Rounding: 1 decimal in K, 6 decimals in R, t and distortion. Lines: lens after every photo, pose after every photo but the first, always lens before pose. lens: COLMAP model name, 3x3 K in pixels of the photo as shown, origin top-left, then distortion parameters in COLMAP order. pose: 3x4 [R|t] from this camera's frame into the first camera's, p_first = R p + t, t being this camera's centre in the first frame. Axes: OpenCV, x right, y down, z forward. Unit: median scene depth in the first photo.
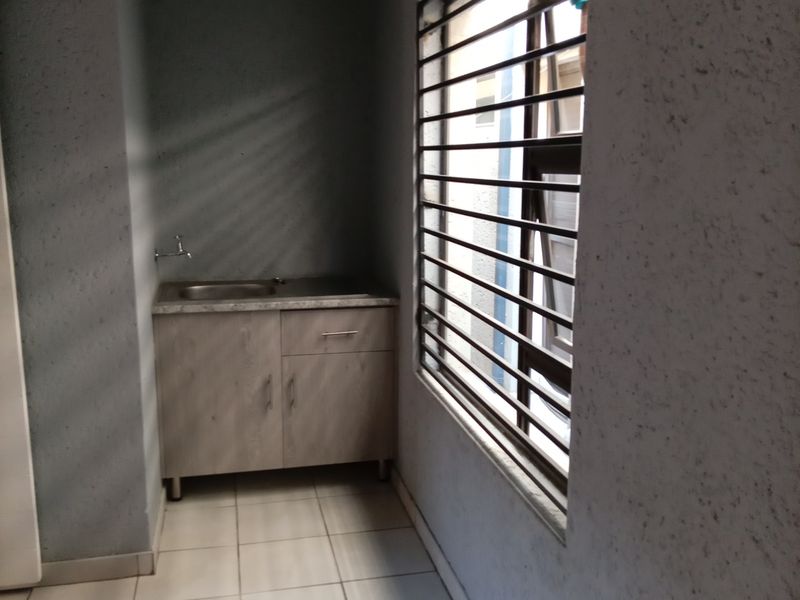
lens RADIAL K [[803.0, 0, 400.0], [0, 803.0, 300.0], [0, 0, 1]] dist [0.138348, -0.157512]
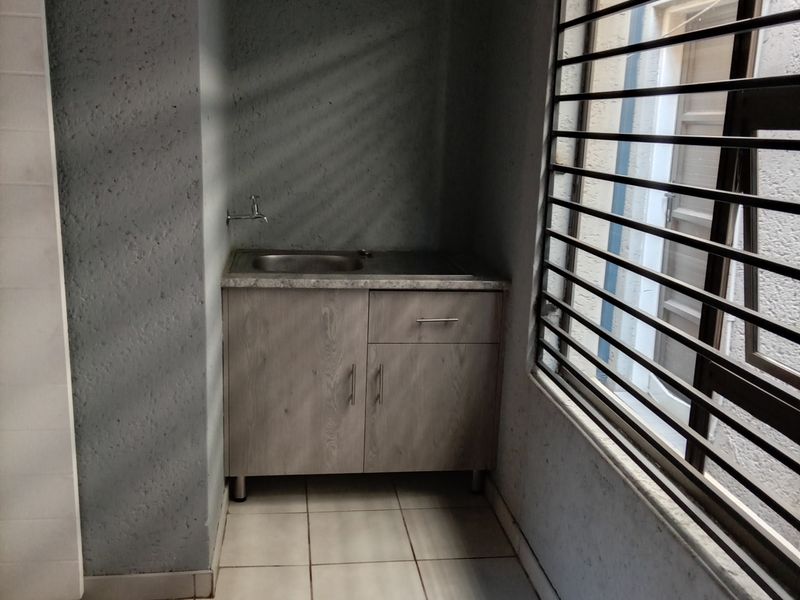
lens RADIAL K [[803.0, 0, 400.0], [0, 803.0, 300.0], [0, 0, 1]] dist [0.138348, -0.157512]
pose [[0.996182, 0.051008, -0.070848, -0.057961], [-0.048231, 0.998020, 0.040381, -0.012200], [0.072768, -0.036810, 0.996669, 0.168428]]
